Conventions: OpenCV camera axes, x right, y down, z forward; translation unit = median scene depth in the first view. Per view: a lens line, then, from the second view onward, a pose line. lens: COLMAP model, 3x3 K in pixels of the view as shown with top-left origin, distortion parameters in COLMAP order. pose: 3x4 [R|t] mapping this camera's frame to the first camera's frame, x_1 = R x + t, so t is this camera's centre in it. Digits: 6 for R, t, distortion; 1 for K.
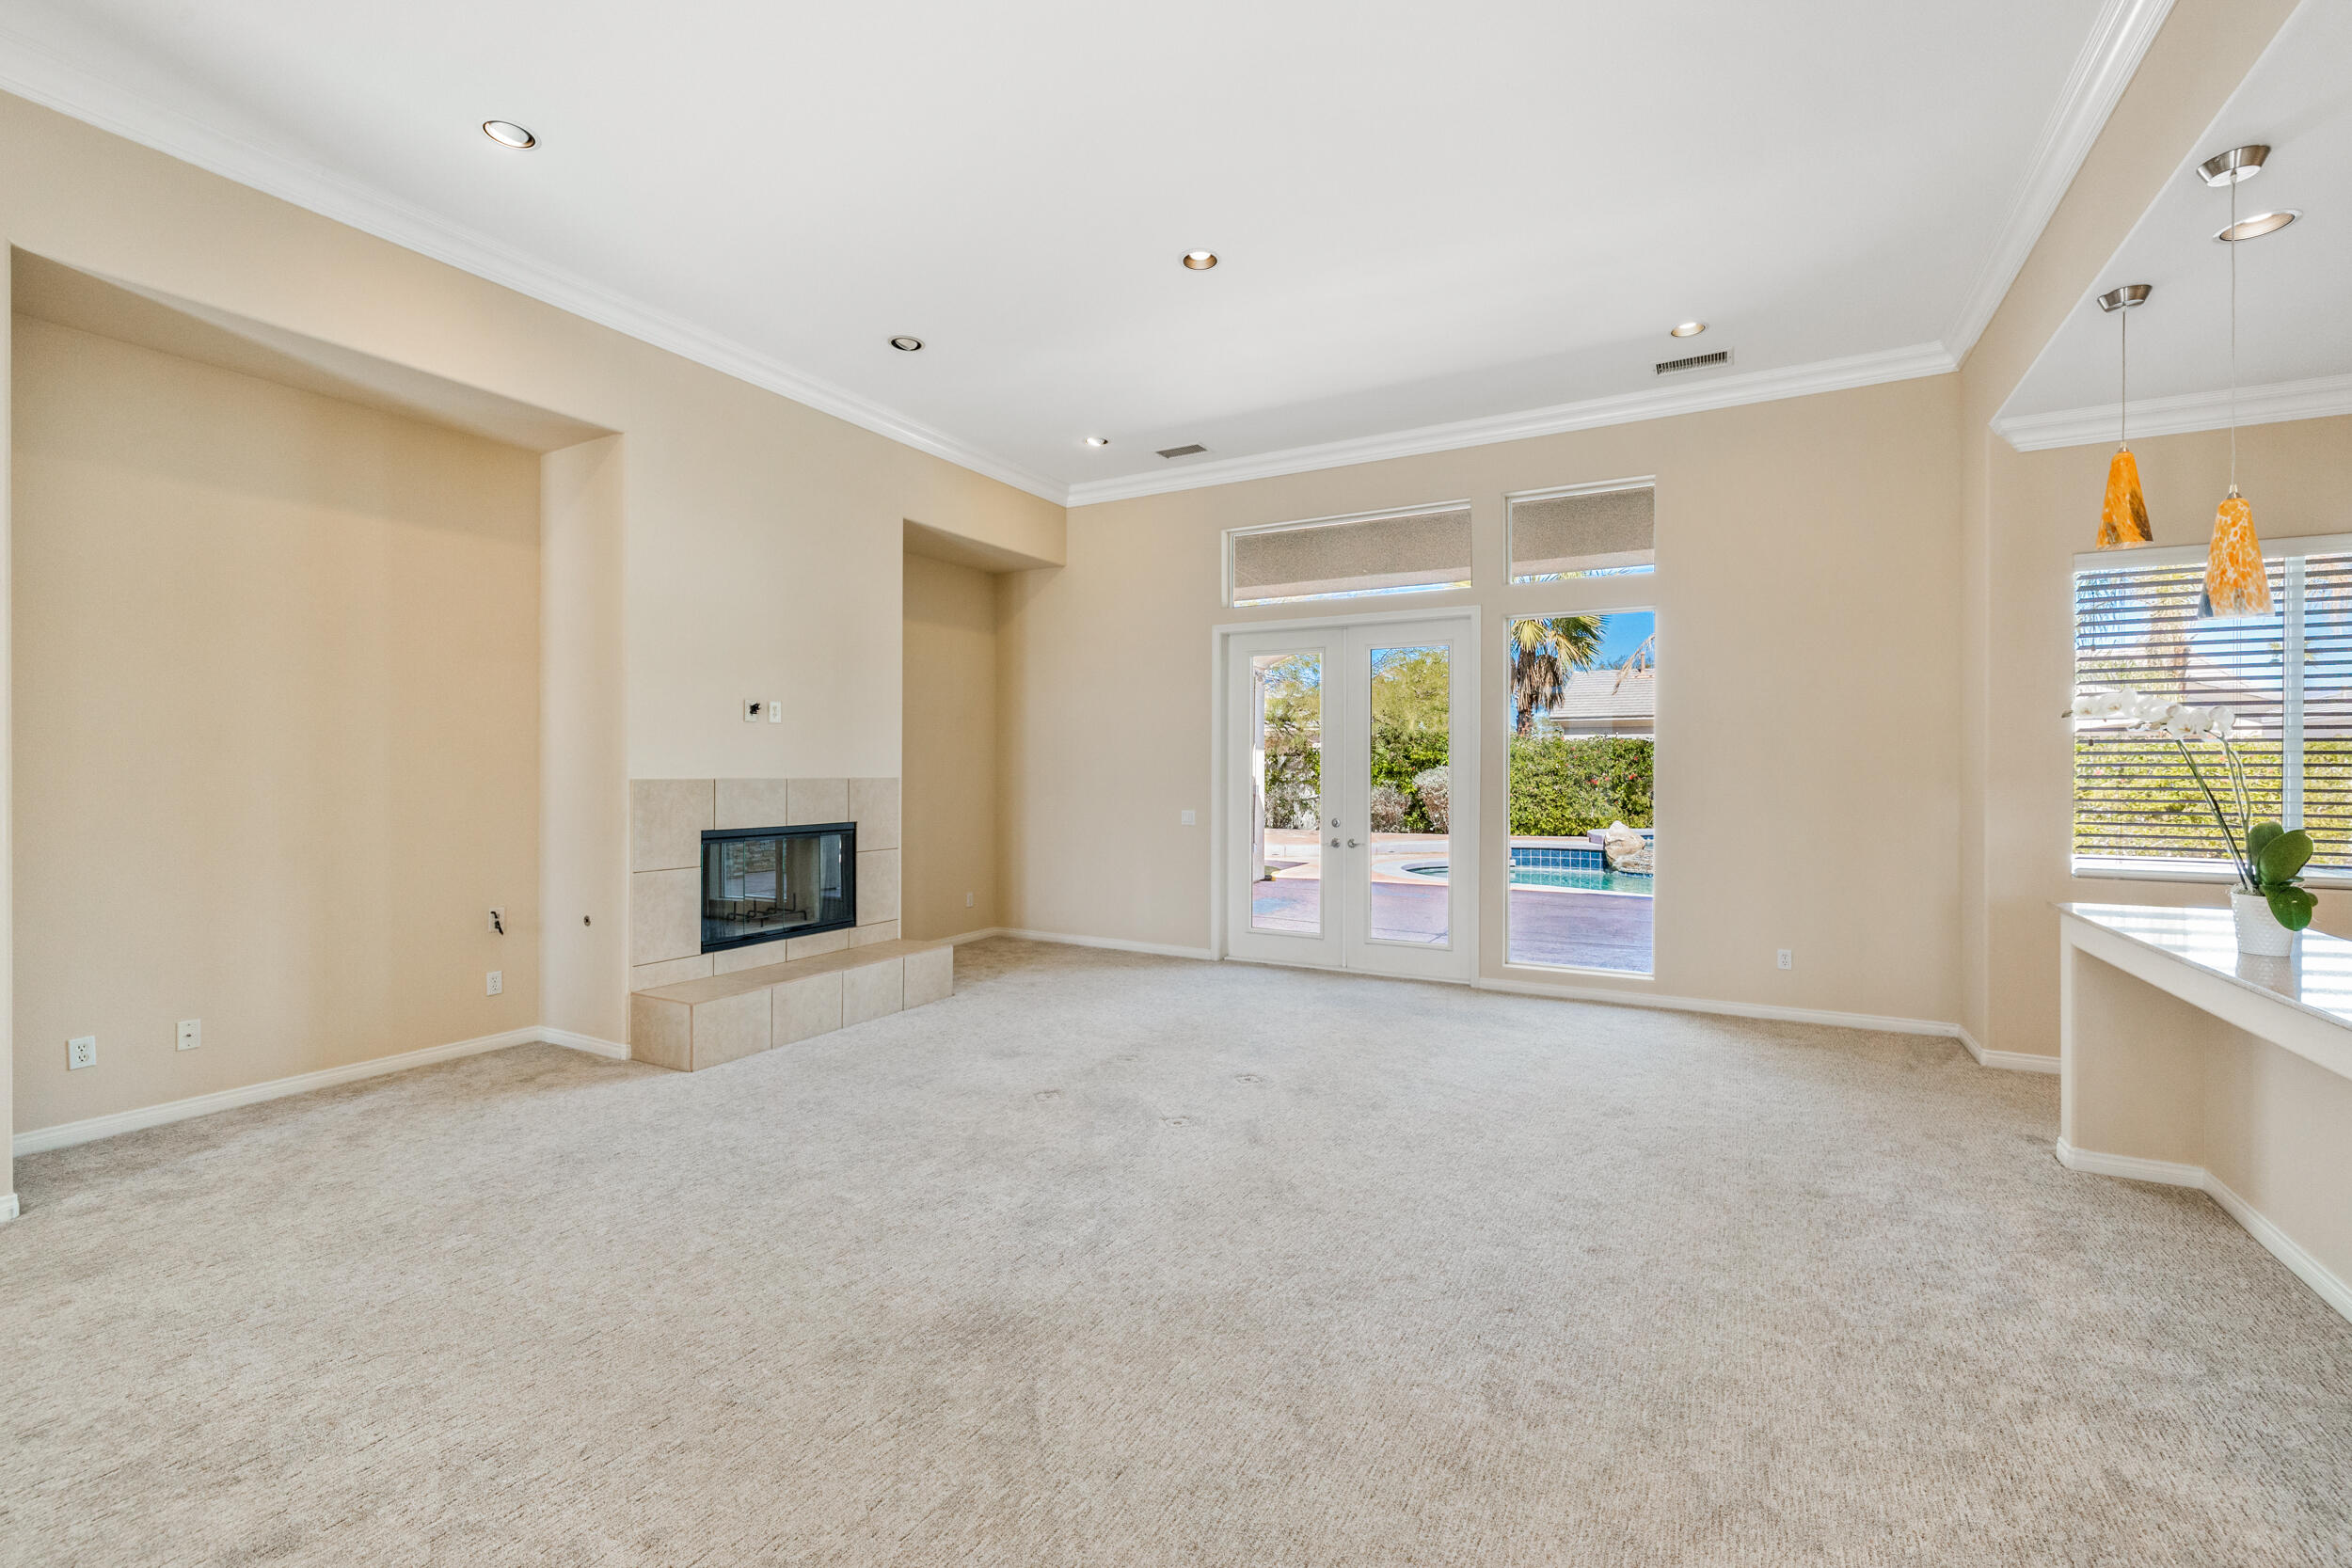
lens RADIAL K [[990.5, 0, 1185.2], [0, 990.5, 778.7], [0, 0, 1]] dist [0.001402, -0.000263]
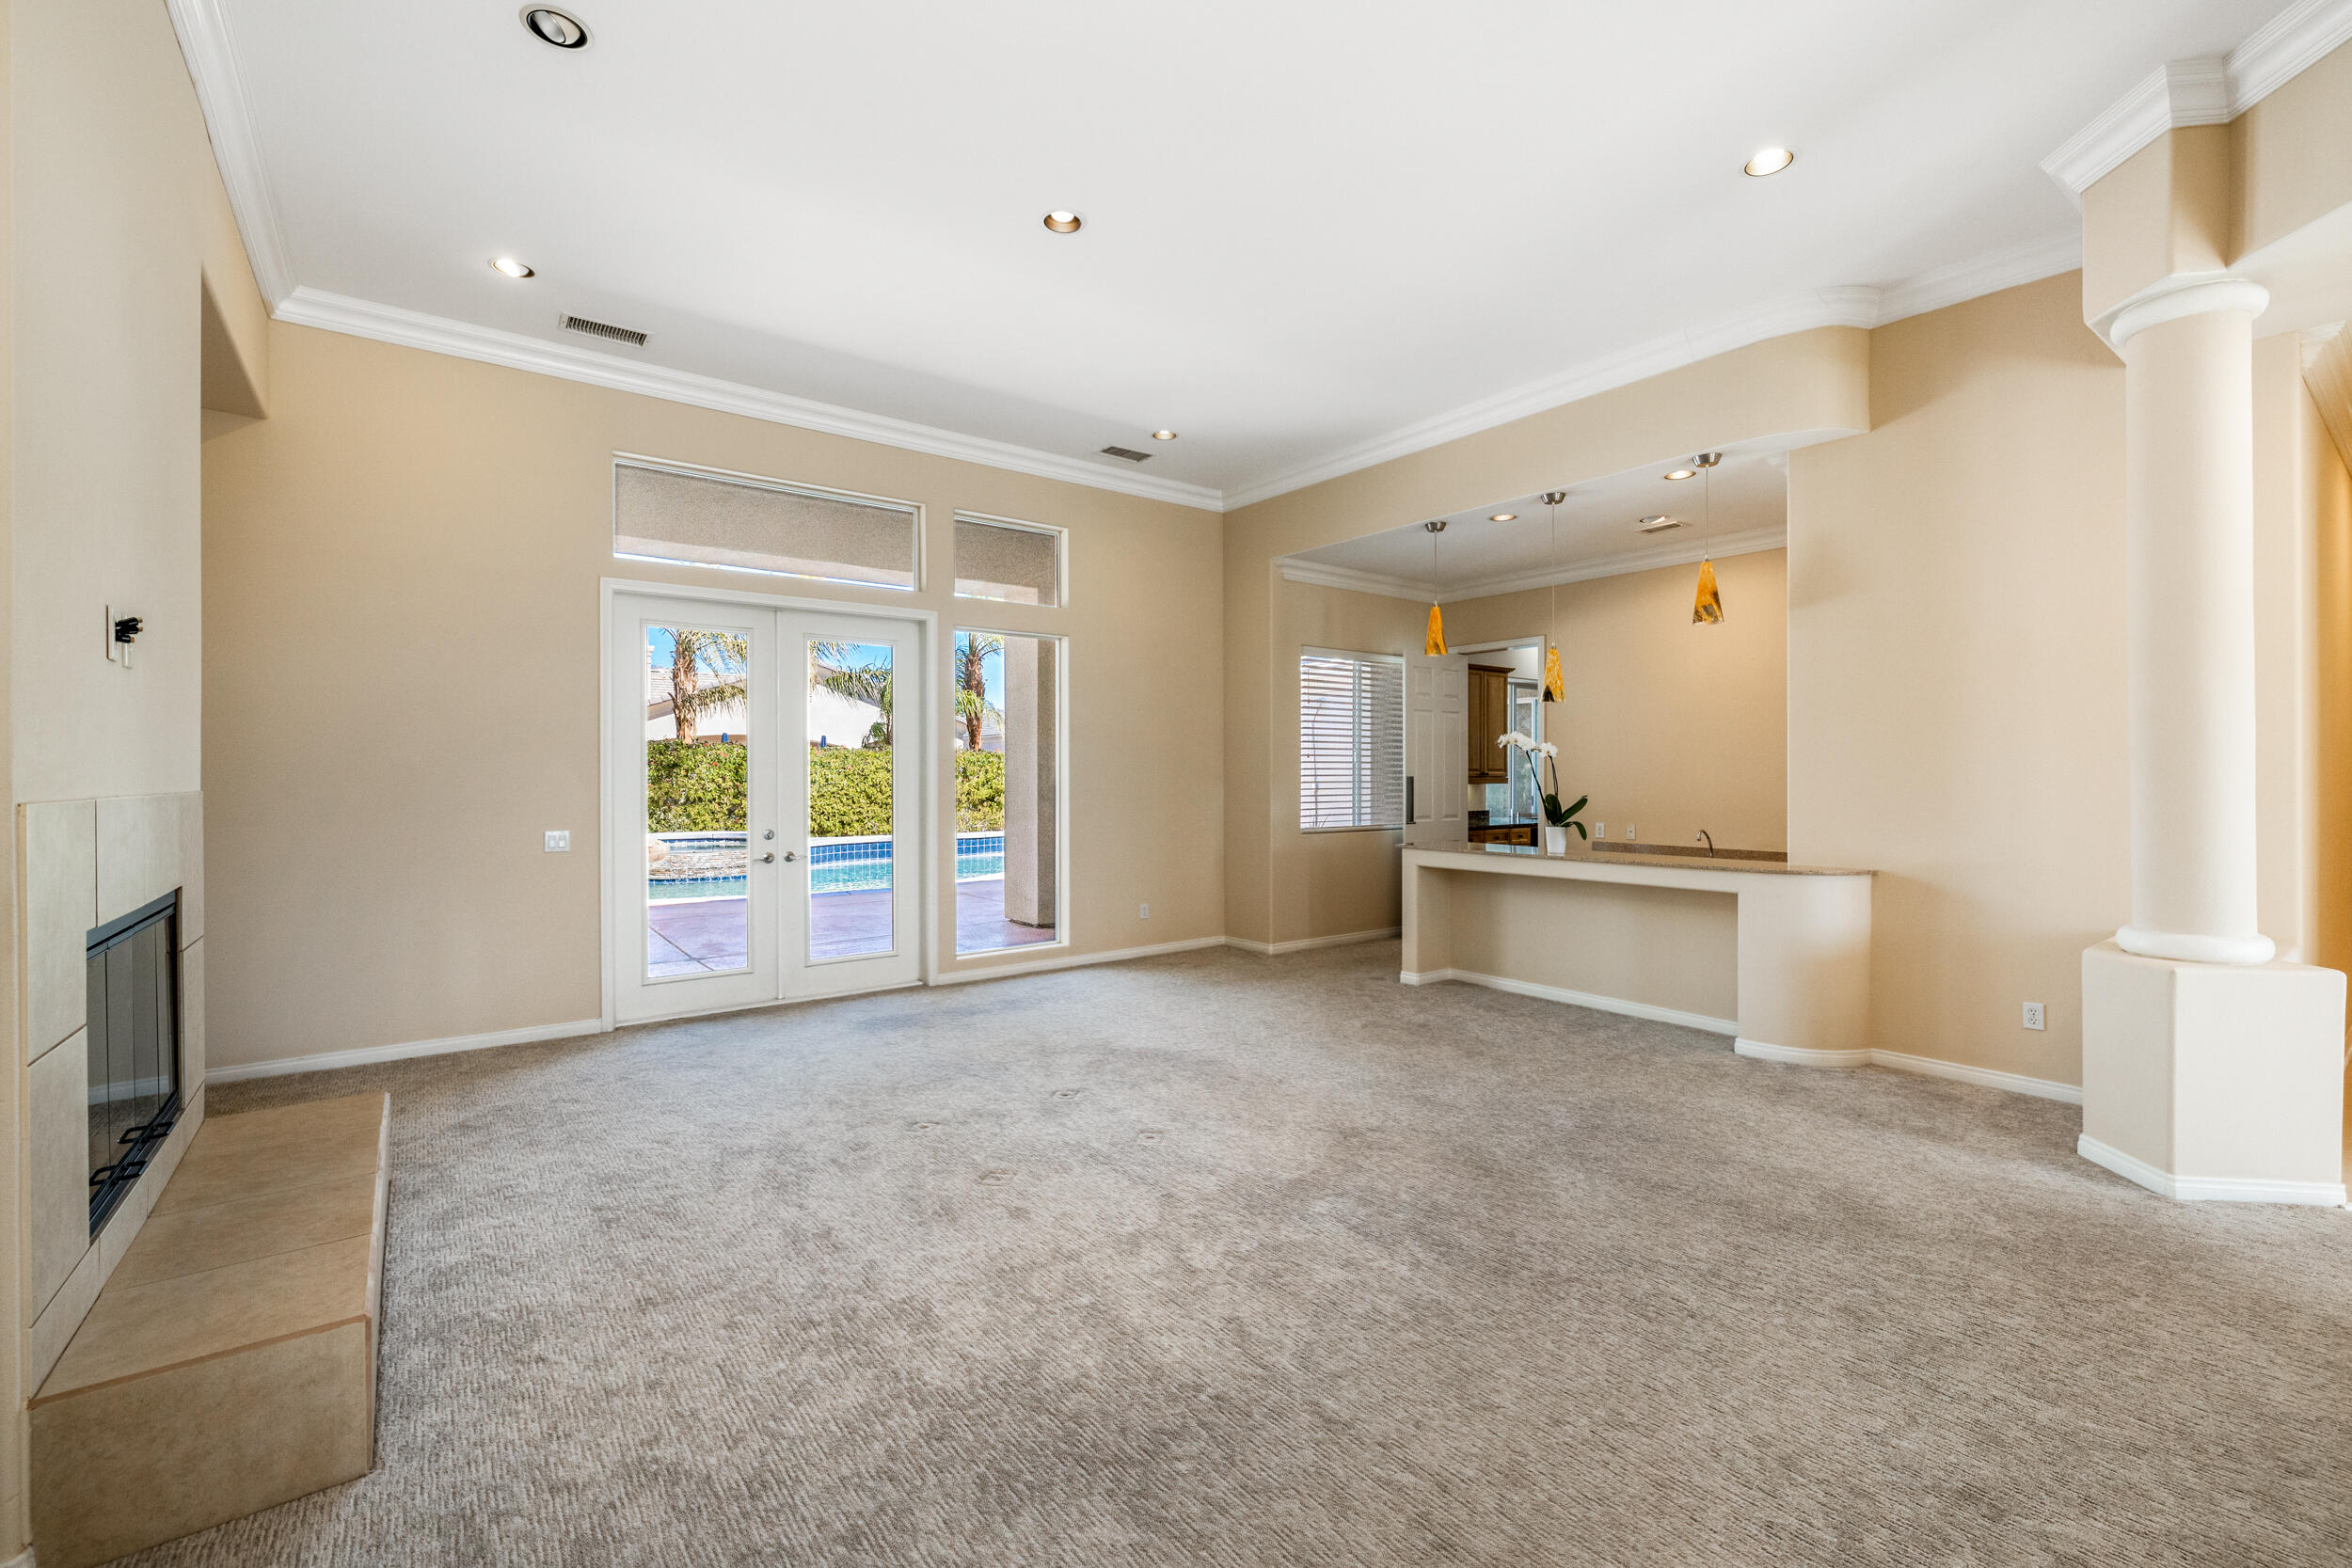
lens RADIAL K [[990.5, 0, 1185.2], [0, 990.5, 778.7], [0, 0, 1]] dist [0.001402, -0.000263]
pose [[0.402536, -0.008518, 0.915365, -0.607373], [0.011337, 0.999926, 0.004320, -0.004189], [-0.915334, 0.008639, 0.402603, 0.401908]]
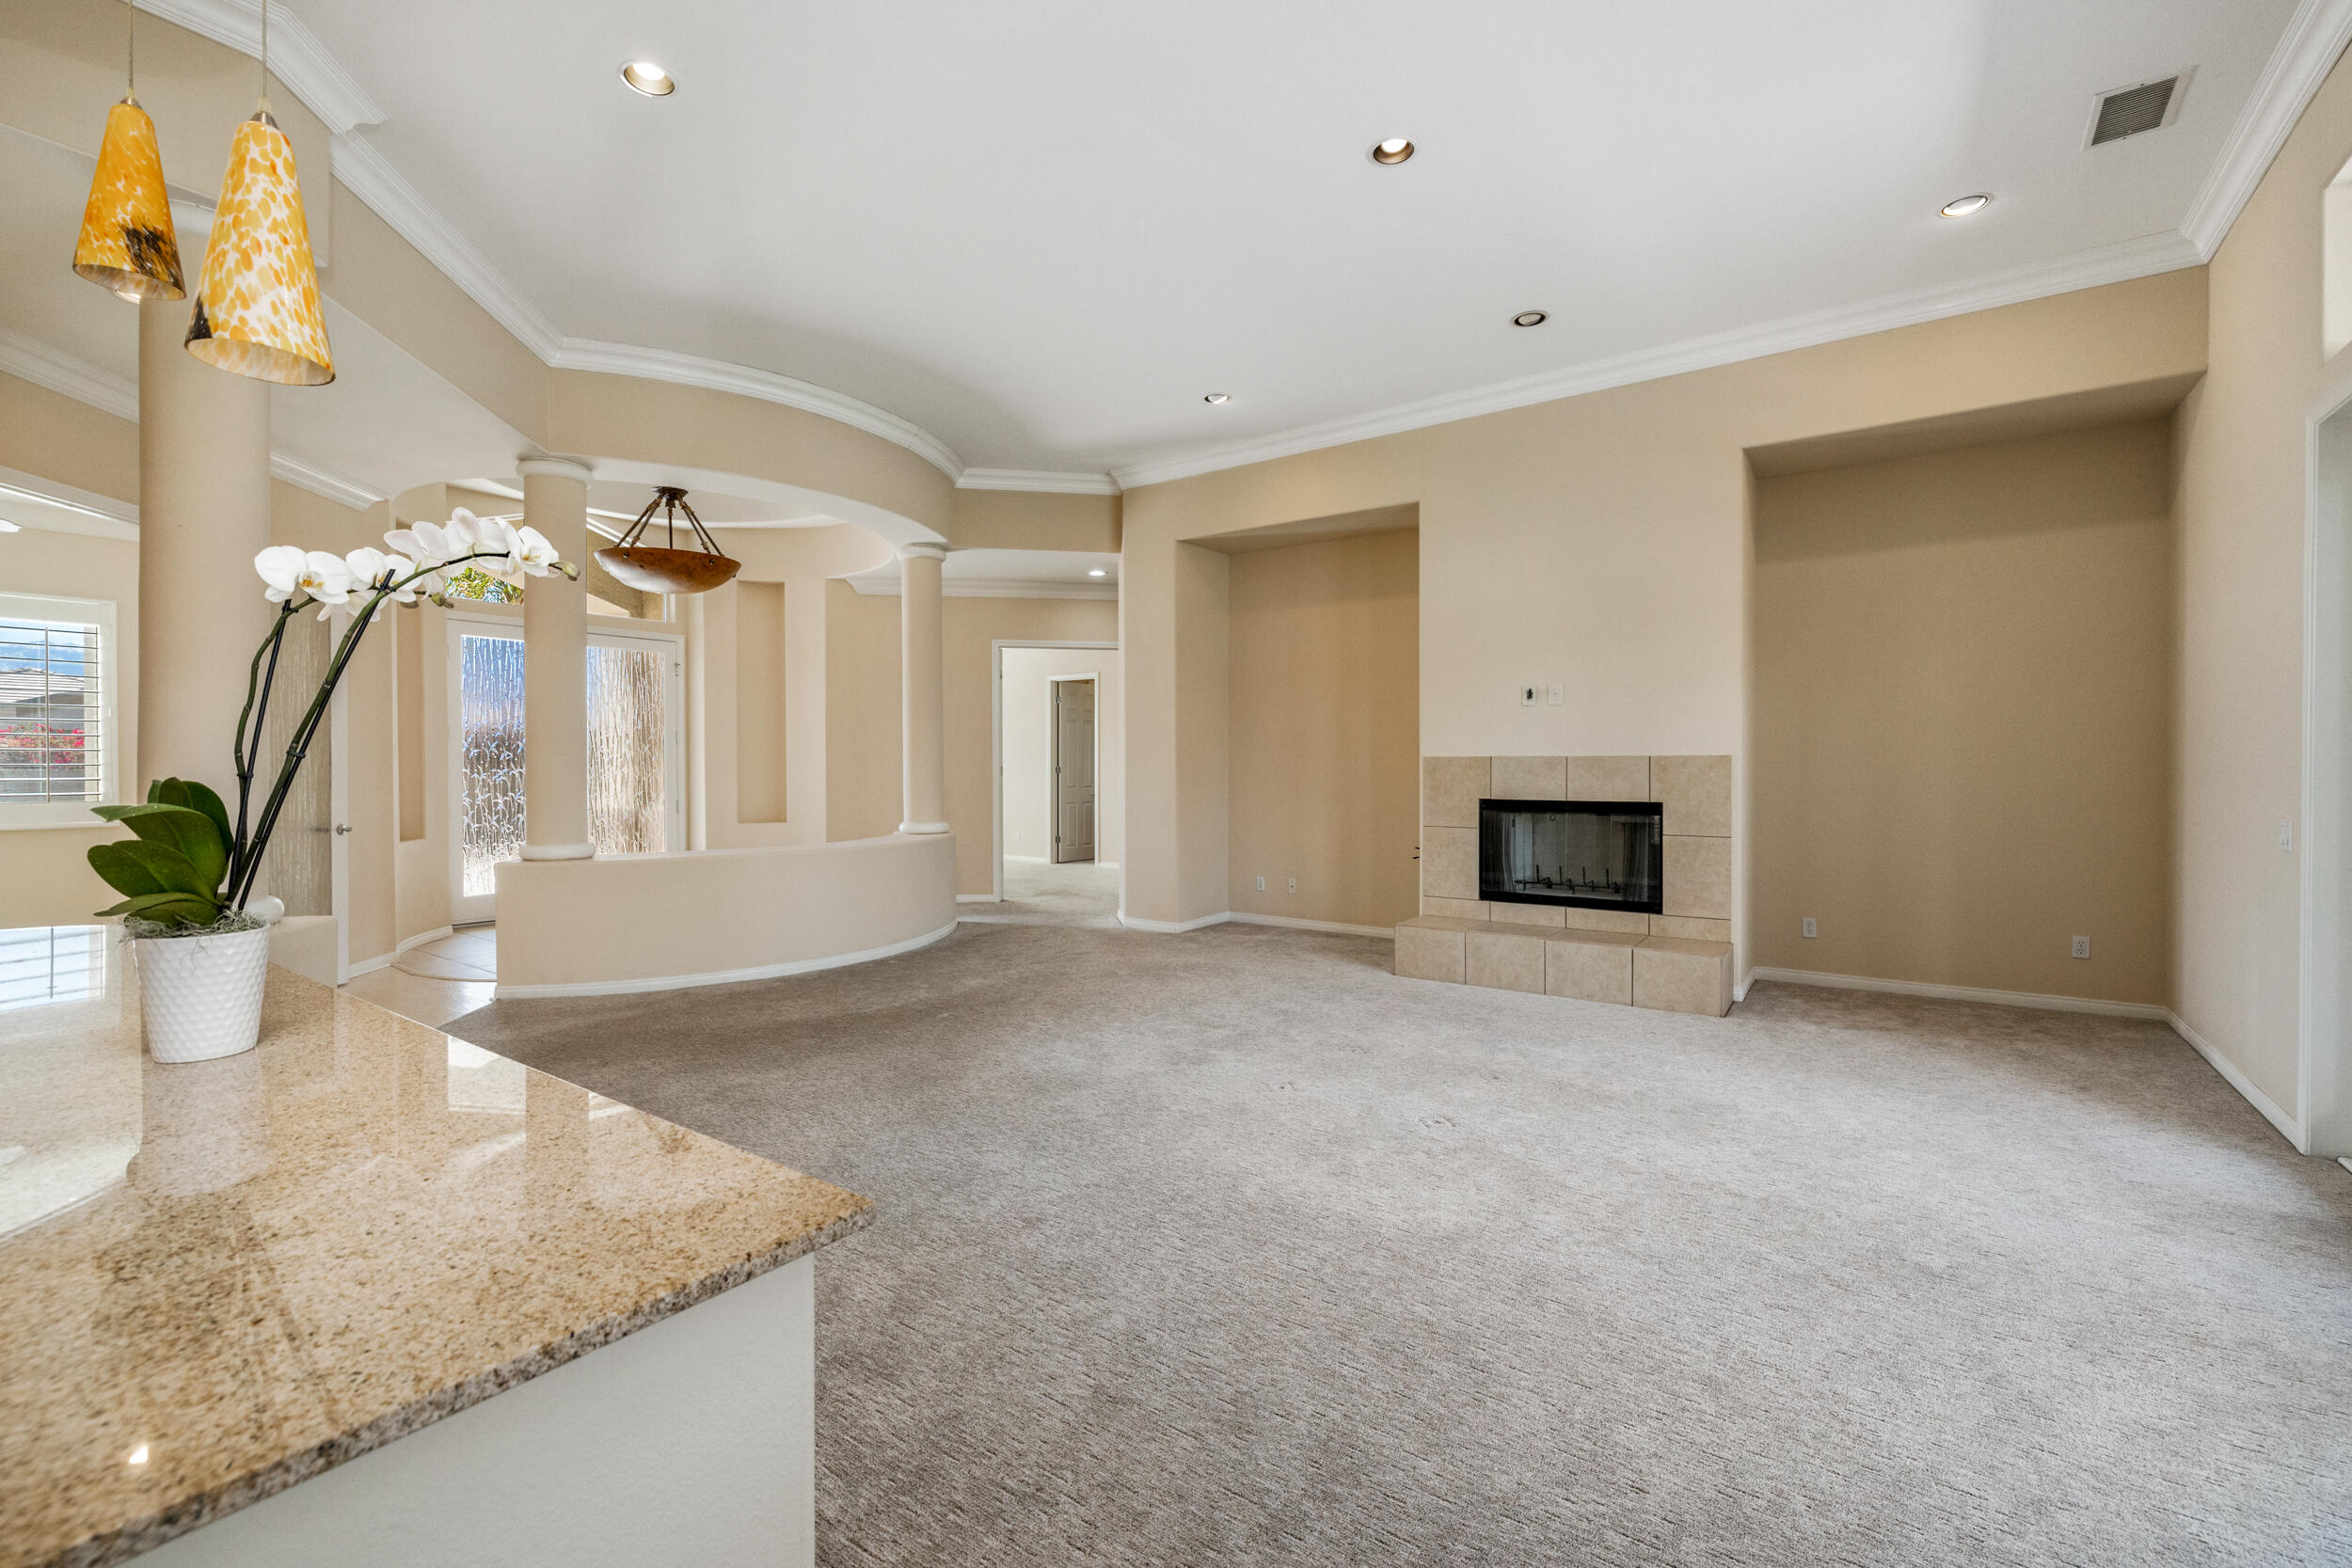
lens RADIAL K [[1021.9, 0, 1162.8], [0, 1021.9, 772.2], [0, 0, 1]] dist [0.001624, 0.000041]
pose [[-0.139063, 0.009186, -0.990241, 0.735865], [-0.004291, 0.999942, 0.009879, 0.007978], [0.990274, 0.005623, -0.139016, 0.713856]]
